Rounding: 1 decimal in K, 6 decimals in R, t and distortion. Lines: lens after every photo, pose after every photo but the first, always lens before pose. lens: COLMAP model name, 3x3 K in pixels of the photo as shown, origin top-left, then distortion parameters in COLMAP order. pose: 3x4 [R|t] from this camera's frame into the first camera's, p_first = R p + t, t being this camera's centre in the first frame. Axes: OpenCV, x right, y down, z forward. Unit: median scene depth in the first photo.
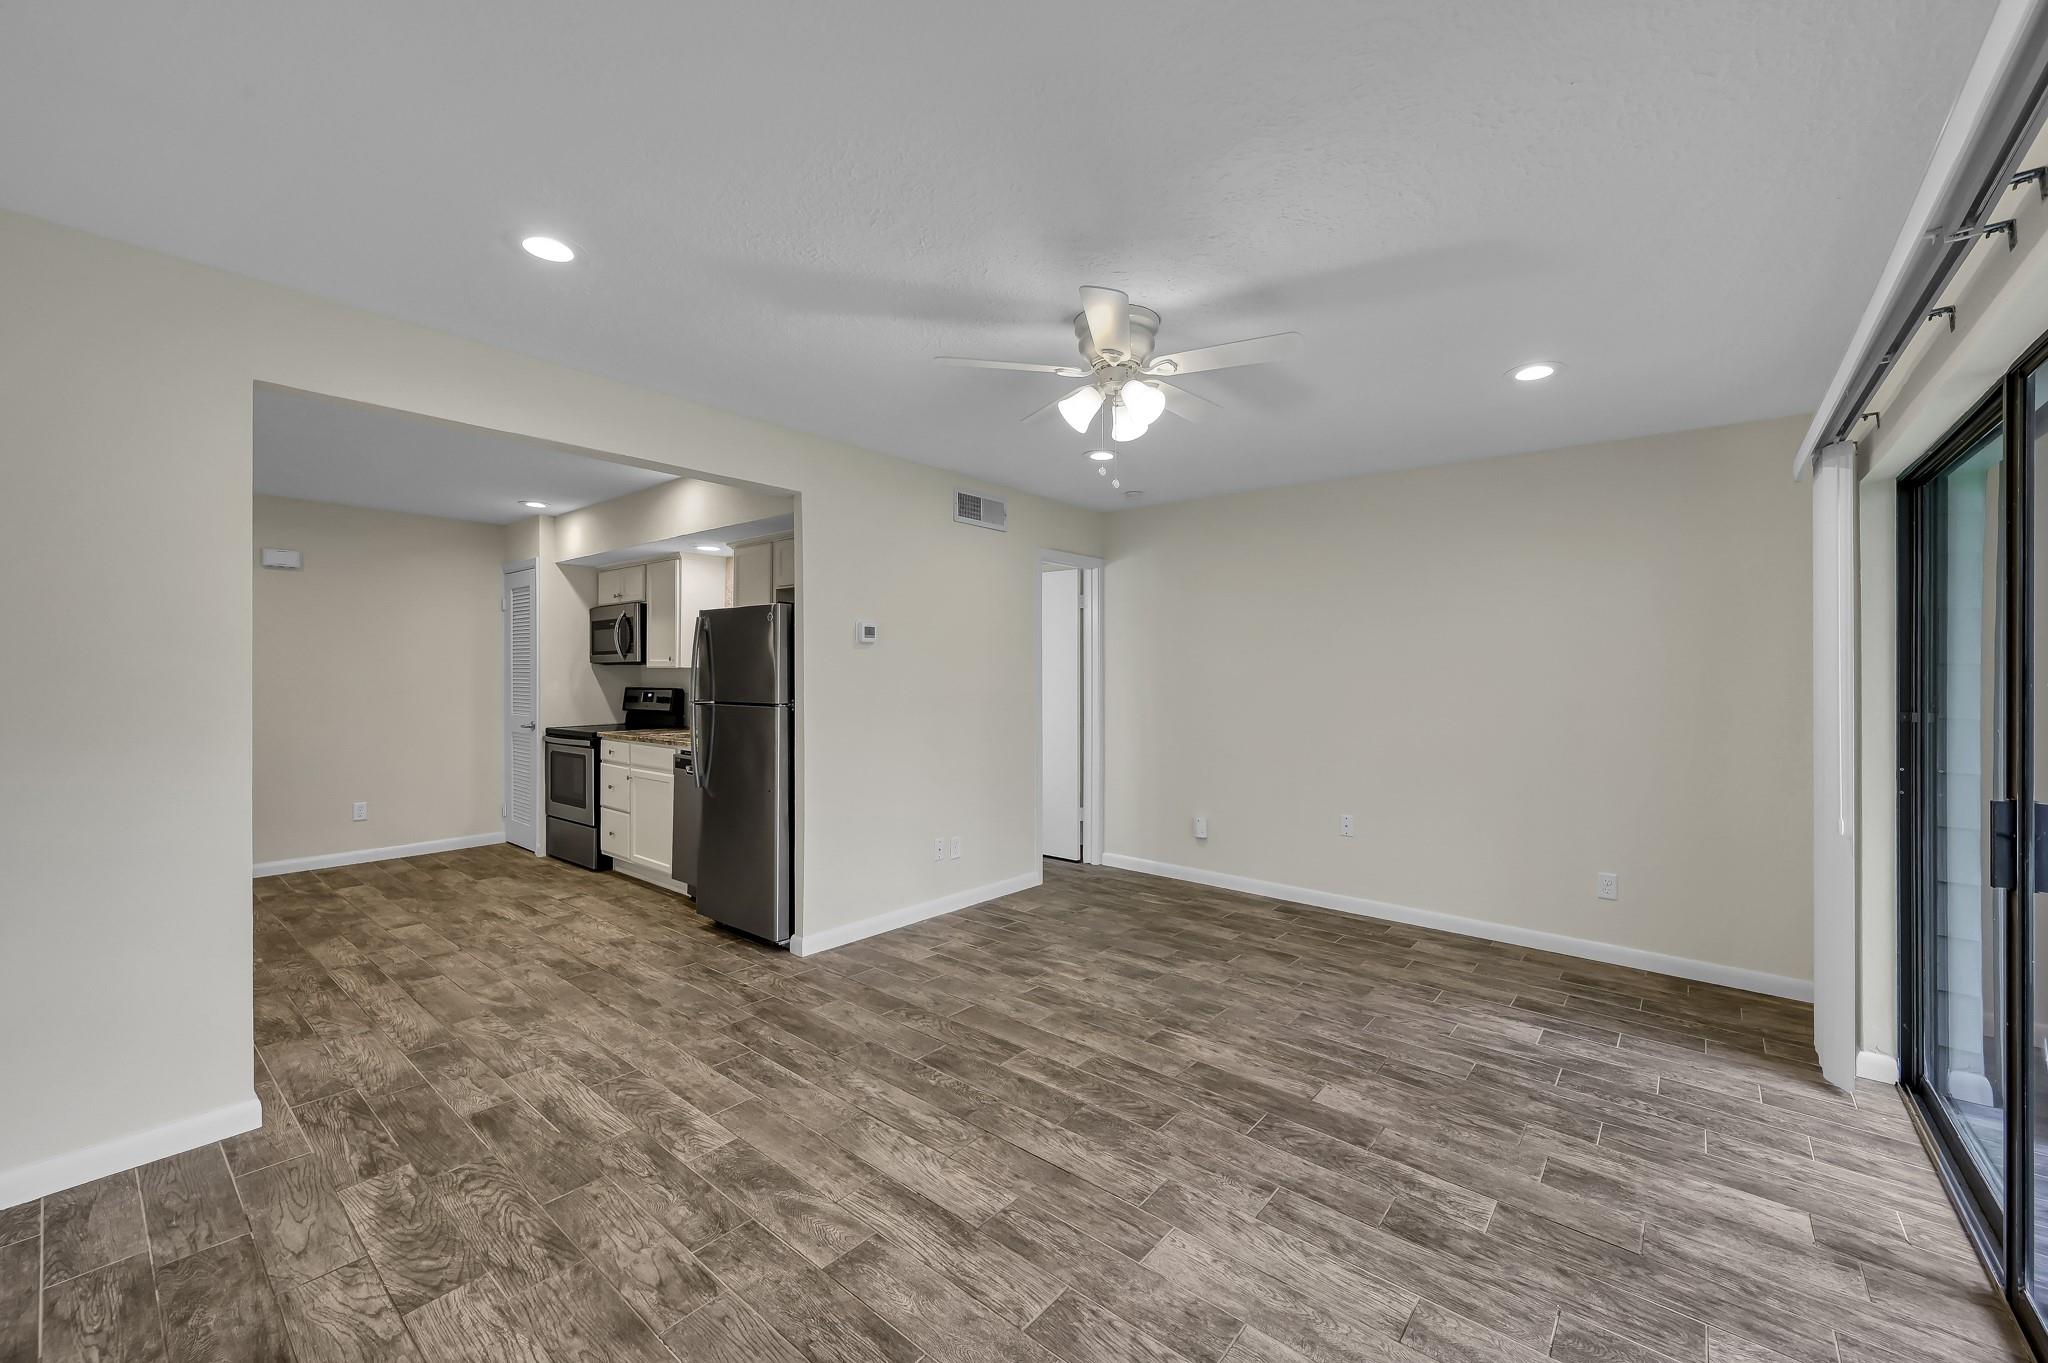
lens RADIAL K [[812.0, 0, 1035.8], [0, 812.0, 677.1], [0, 0, 1]] dist [0.000226, -0.000124]
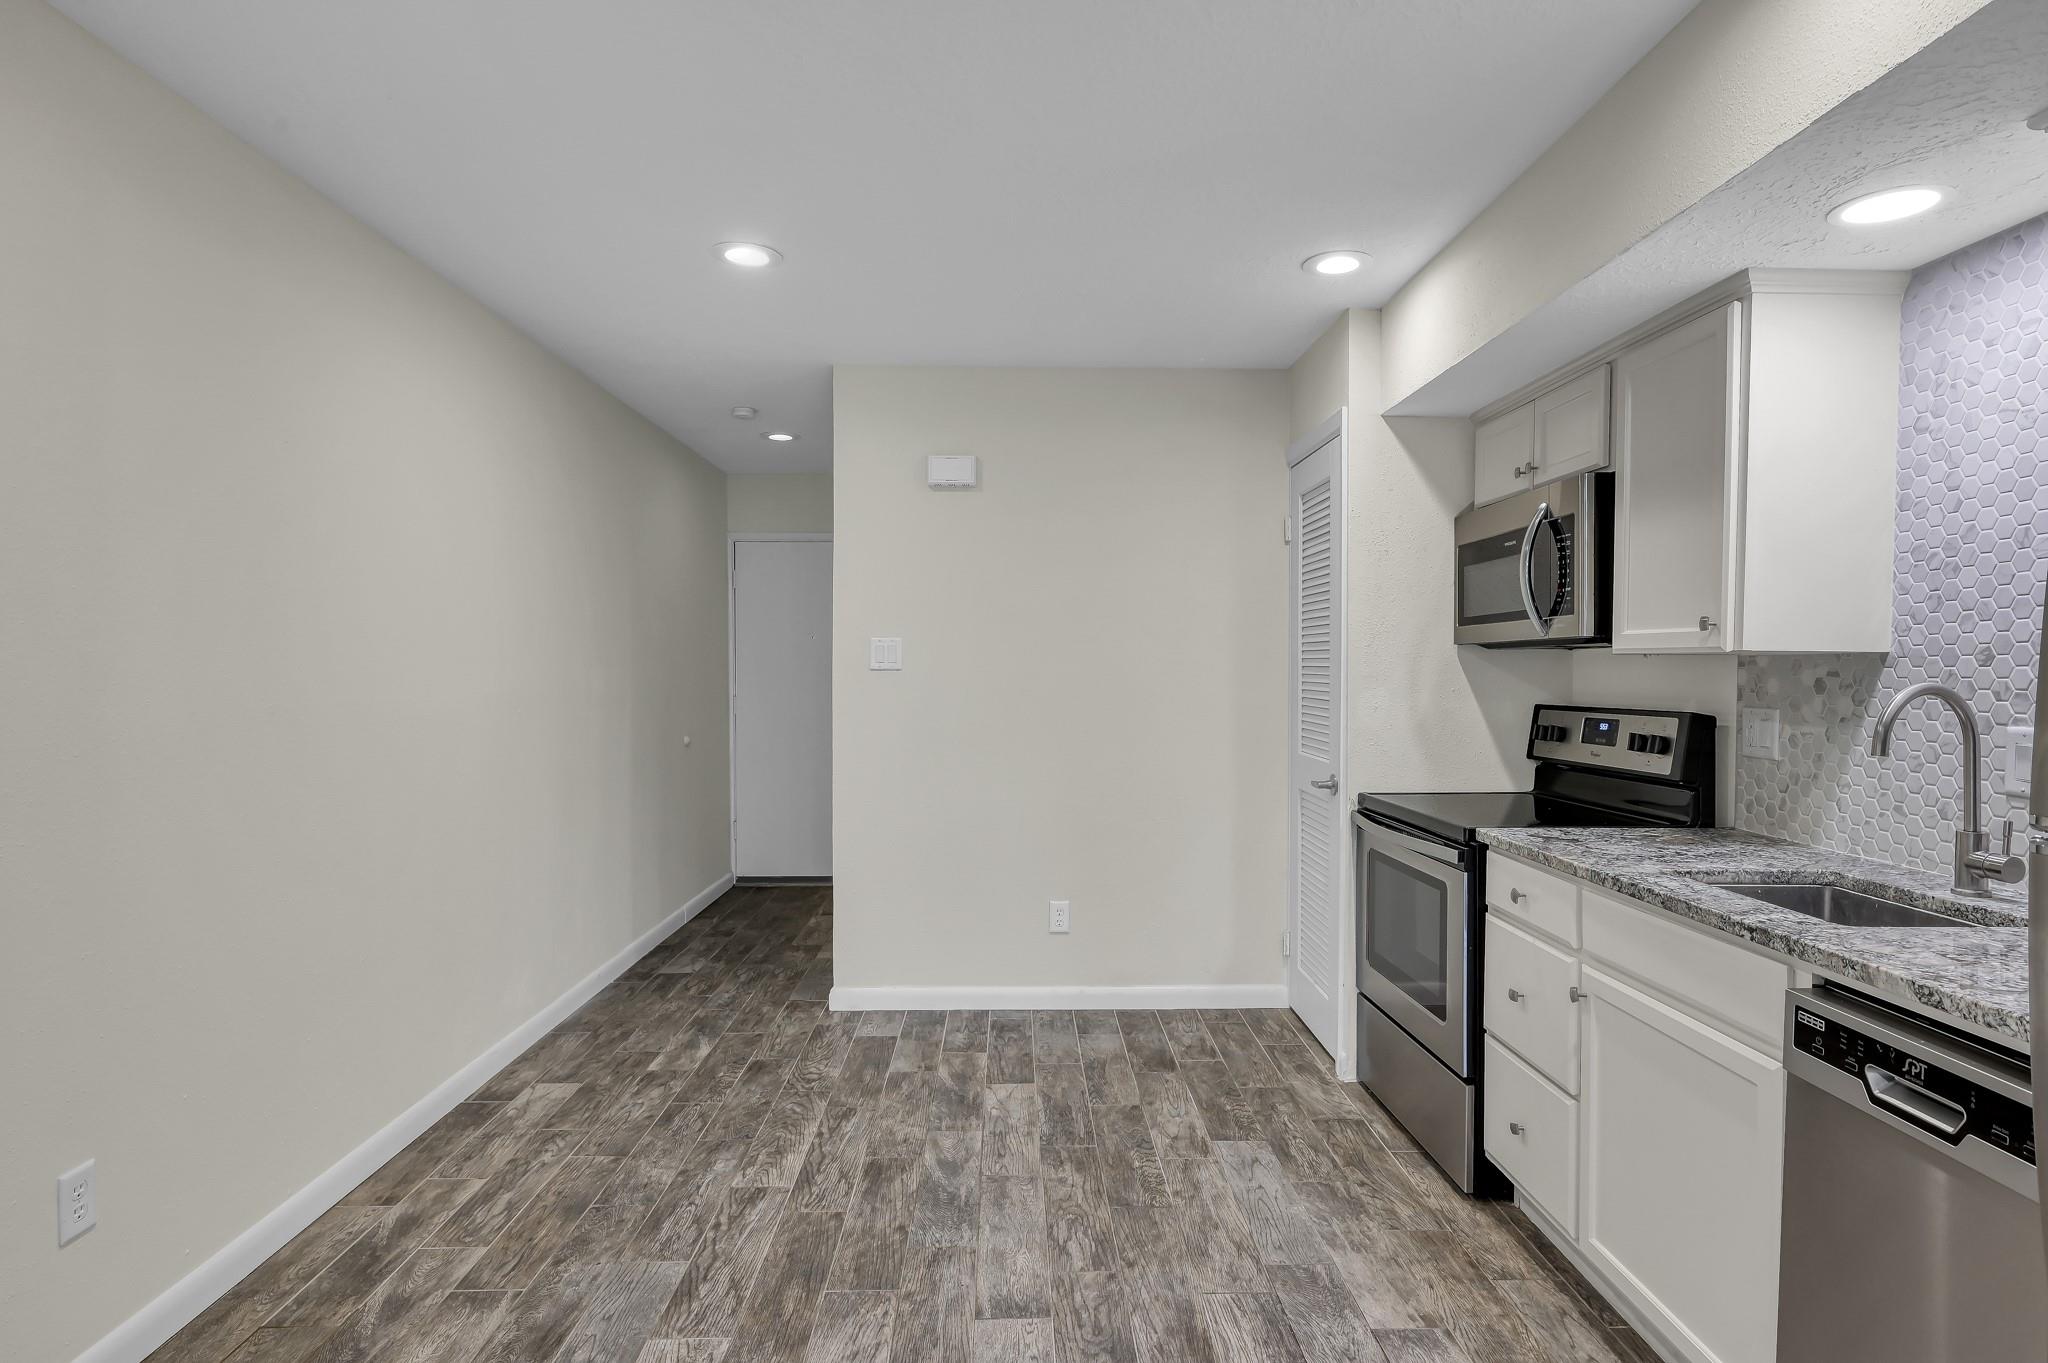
lens RADIAL K [[1079.6, 0, 1020.4], [0, 1079.6, 684.8], [0, 0, 1]] dist [0.004327, -0.000730]
pose [[0.647424, 0.012880, -0.762021, -0.490469], [-0.004539, 0.999905, 0.013044, -0.005753], [0.762116, -0.004986, 0.647421, 0.853338]]
